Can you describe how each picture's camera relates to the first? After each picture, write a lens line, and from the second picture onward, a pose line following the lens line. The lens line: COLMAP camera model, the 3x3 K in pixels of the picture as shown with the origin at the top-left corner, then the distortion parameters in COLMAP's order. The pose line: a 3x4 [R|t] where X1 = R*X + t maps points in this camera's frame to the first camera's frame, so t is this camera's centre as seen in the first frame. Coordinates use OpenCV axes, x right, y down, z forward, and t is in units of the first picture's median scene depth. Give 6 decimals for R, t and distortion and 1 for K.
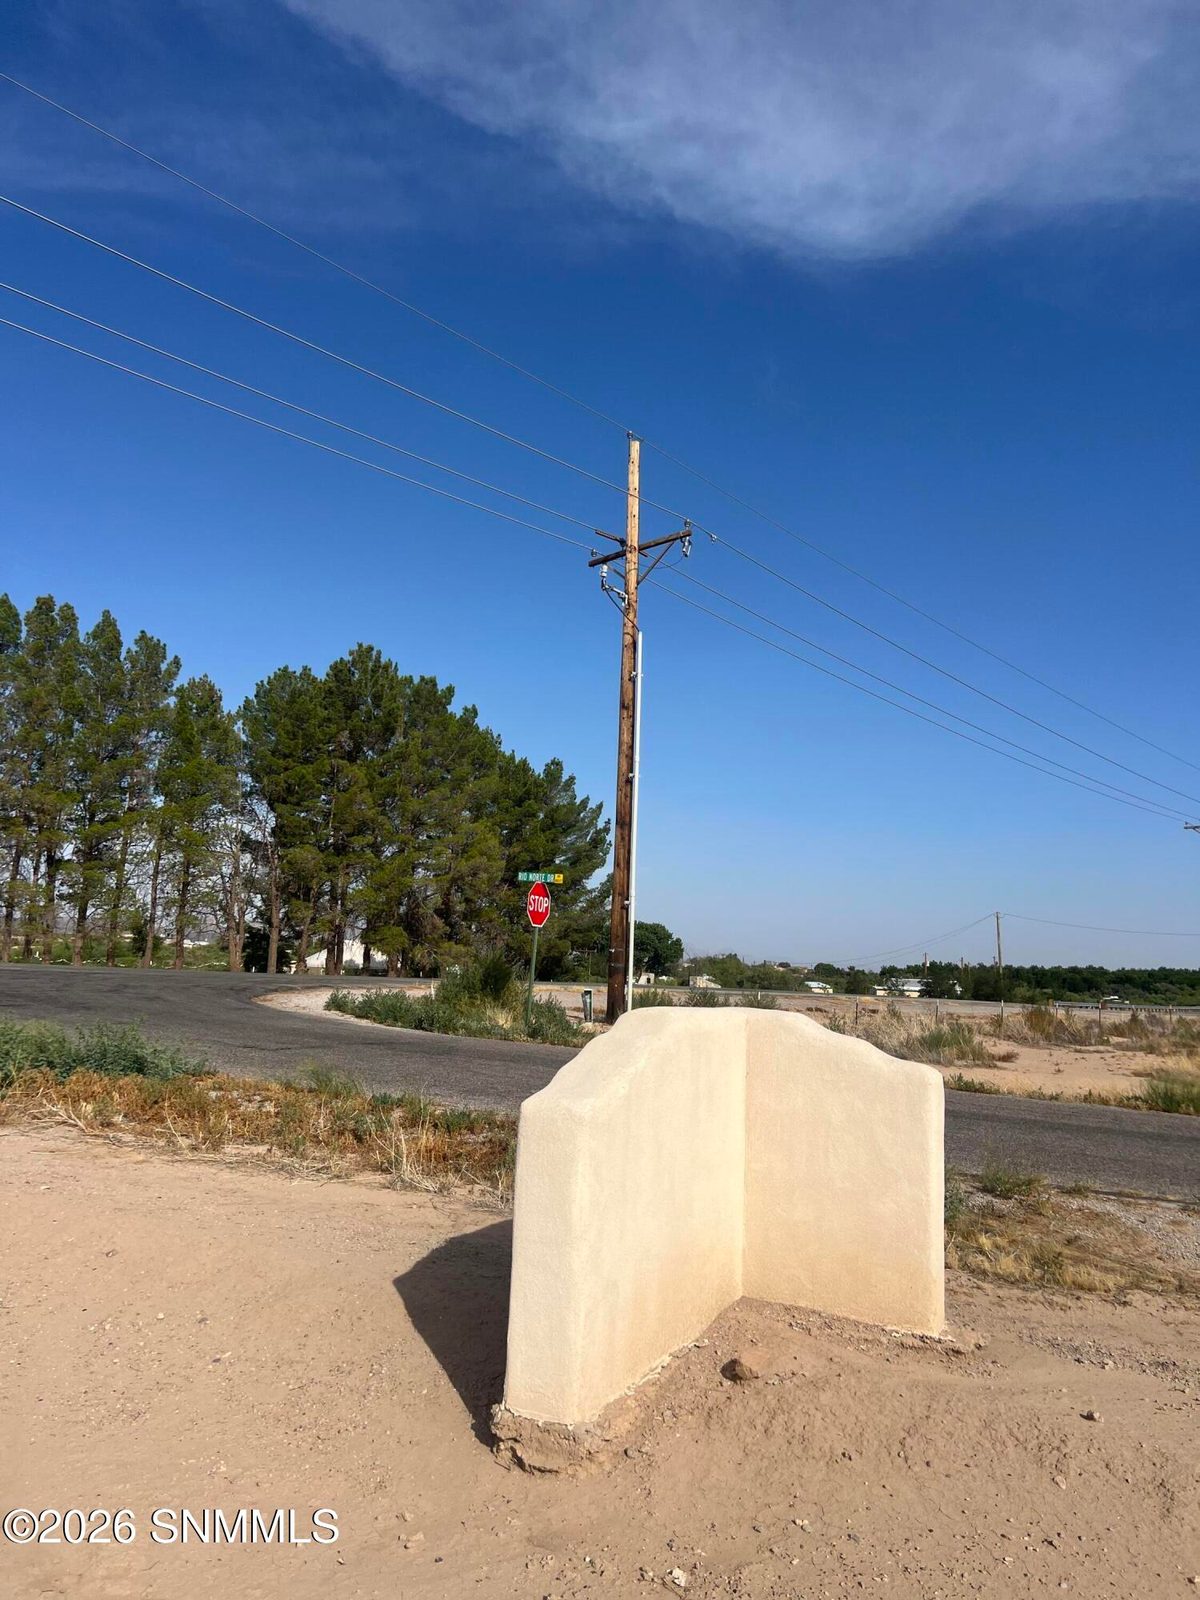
lens RADIAL K [[1196.3, 0, 598.7], [0, 1196.3, 792.9], [0, 0, 1]] dist [0.000506, -0.001639]
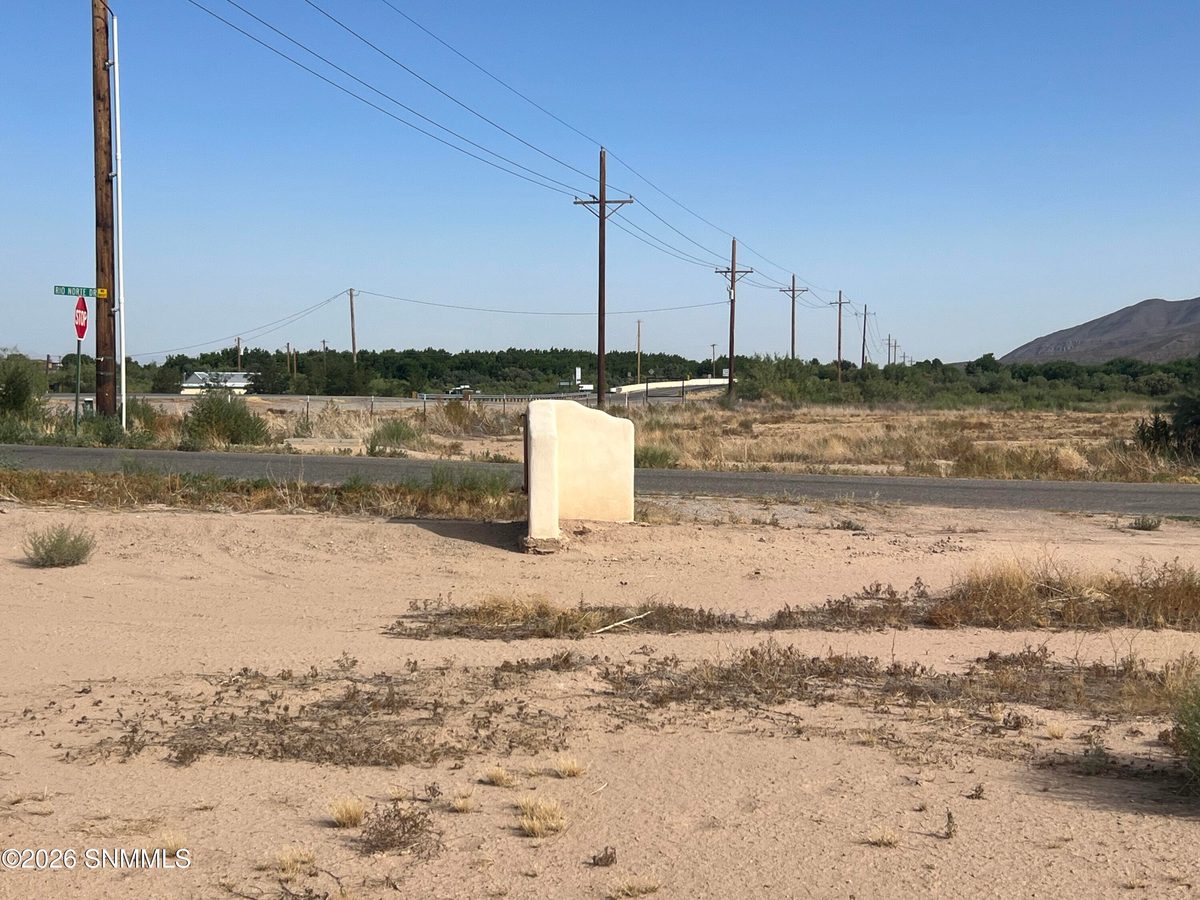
lens RADIAL K [[1691.3, 0, 600.3], [0, 1691.3, 450.6], [0, 0, 1]] dist [0.036063, 0.000000]
pose [[0.879554, -0.051862, 0.472964, -0.101700], [-0.043694, 0.981037, 0.188830, -0.025632], [-0.473788, -0.186752, 0.860609, -0.140112]]
